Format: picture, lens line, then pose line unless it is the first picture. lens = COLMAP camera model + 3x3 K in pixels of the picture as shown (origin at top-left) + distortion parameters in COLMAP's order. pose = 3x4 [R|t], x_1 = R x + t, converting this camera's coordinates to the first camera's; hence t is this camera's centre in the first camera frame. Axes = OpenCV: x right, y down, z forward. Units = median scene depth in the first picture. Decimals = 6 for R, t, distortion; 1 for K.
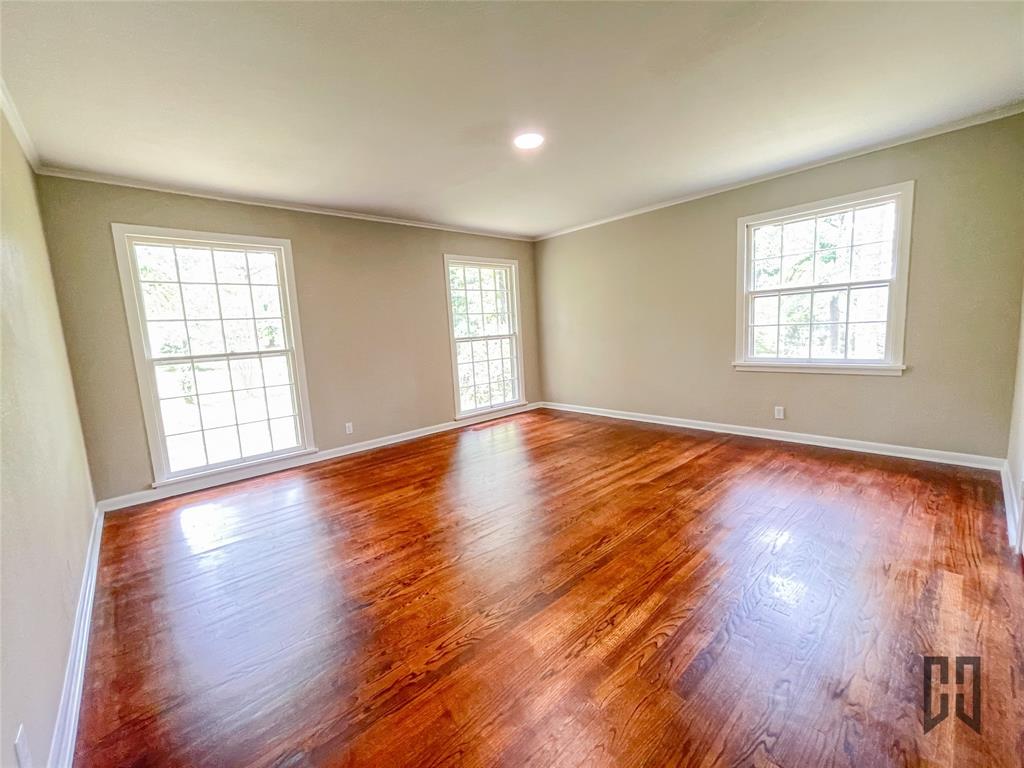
lens RADIAL K [[421.8, 0, 510.1], [0, 421.8, 383.6], [0, 0, 1]] dist [-0.000981, 0.000326]
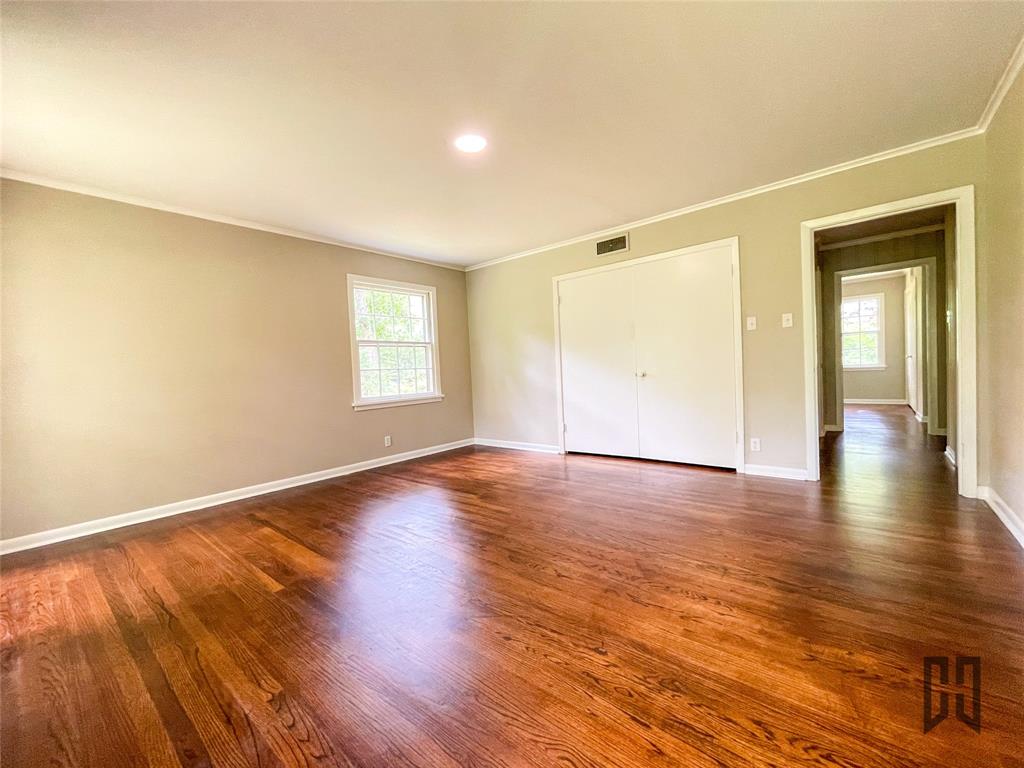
lens RADIAL K [[421.8, 0, 506.4], [0, 421.8, 383.1], [0, 0, 1]] dist [-0.000981, 0.000326]
pose [[-0.138077, 0.034575, 0.989818, -0.688241], [0.182783, 0.983114, -0.008843, -0.024950], [-0.973409, 0.179701, -0.142066, 0.916132]]
